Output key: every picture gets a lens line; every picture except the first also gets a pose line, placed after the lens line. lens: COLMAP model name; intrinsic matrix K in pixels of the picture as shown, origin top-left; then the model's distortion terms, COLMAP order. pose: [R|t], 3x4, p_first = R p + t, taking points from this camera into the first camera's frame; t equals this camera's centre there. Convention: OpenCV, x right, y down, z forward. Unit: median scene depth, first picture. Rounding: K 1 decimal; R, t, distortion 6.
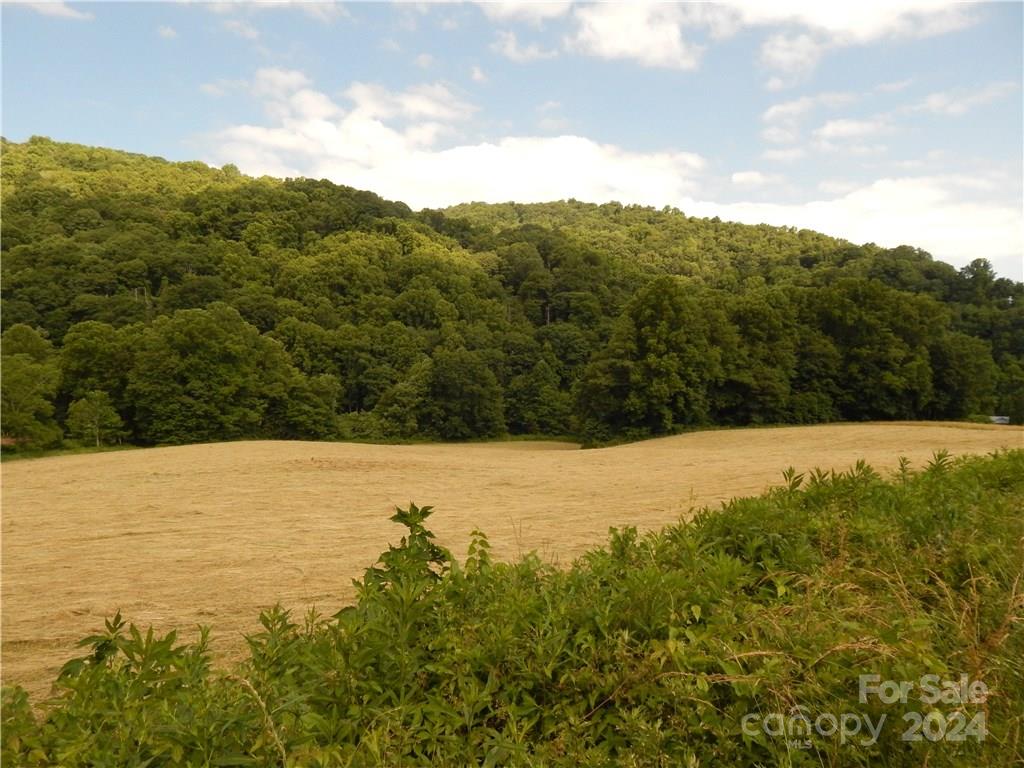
lens RADIAL K [[674.3, 0, 512.0], [0, 674.3, 384.0], [0, 0, 1]] dist [-0.007985, -0.003269]
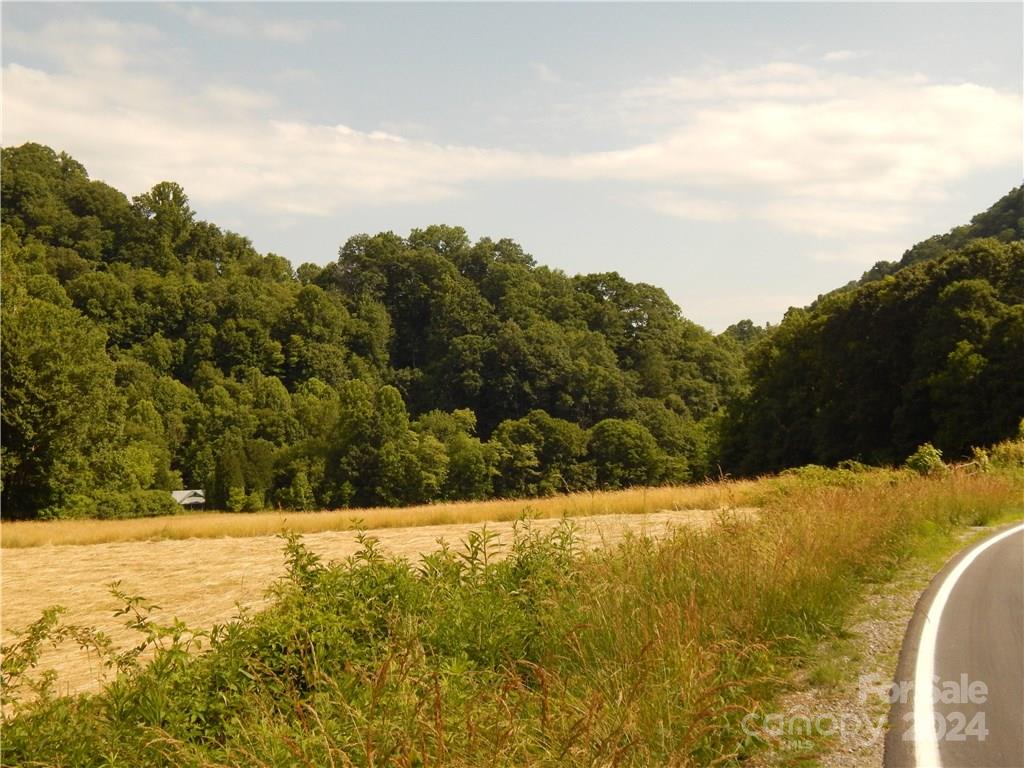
lens RADIAL K [[1410.3, 0, 512.0], [0, 1410.3, 384.0], [0, 0, 1]] dist [-0.033122, 0.048110]
pose [[0.684318, -0.008578, 0.729133, 0.253103], [0.037932, 0.998996, -0.023848, 0.007428], [-0.728196, 0.043977, 0.683956, 0.216012]]
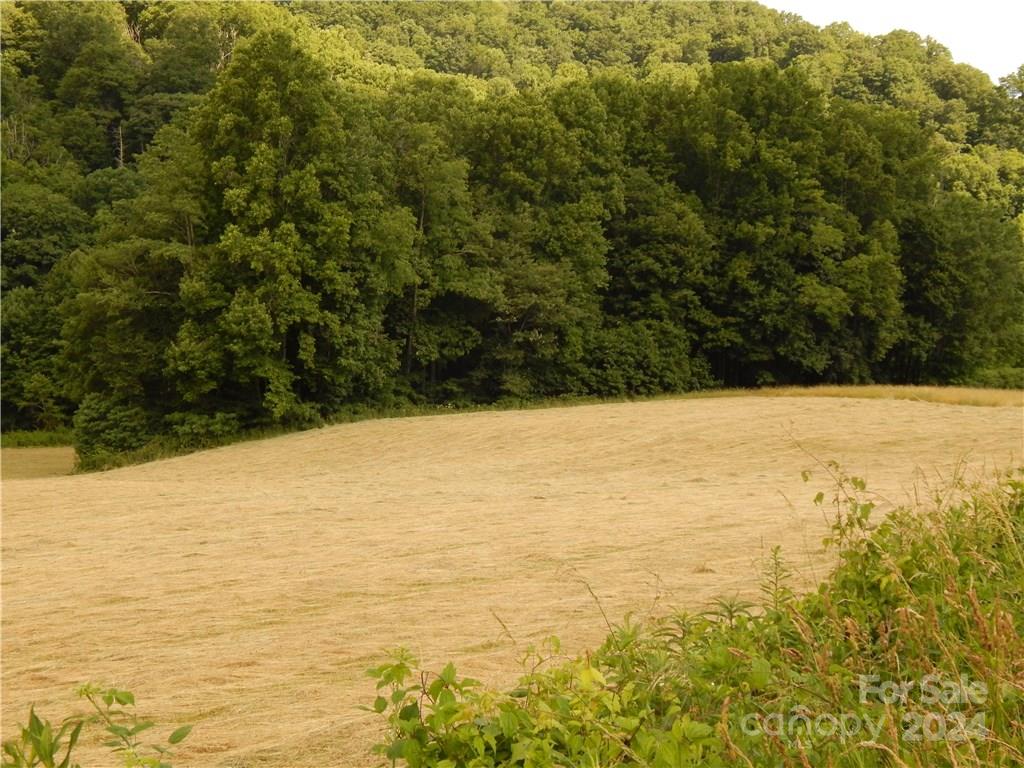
lens RADIAL K [[1410.3, 0, 512.0], [0, 1410.3, 384.0], [0, 0, 1]] dist [-0.033122, 0.048110]
pose [[0.970198, -0.015990, 0.241786, 0.138435], [0.003580, 0.998657, 0.051681, 0.004487], [-0.242287, -0.049276, 0.968952, 0.136523]]
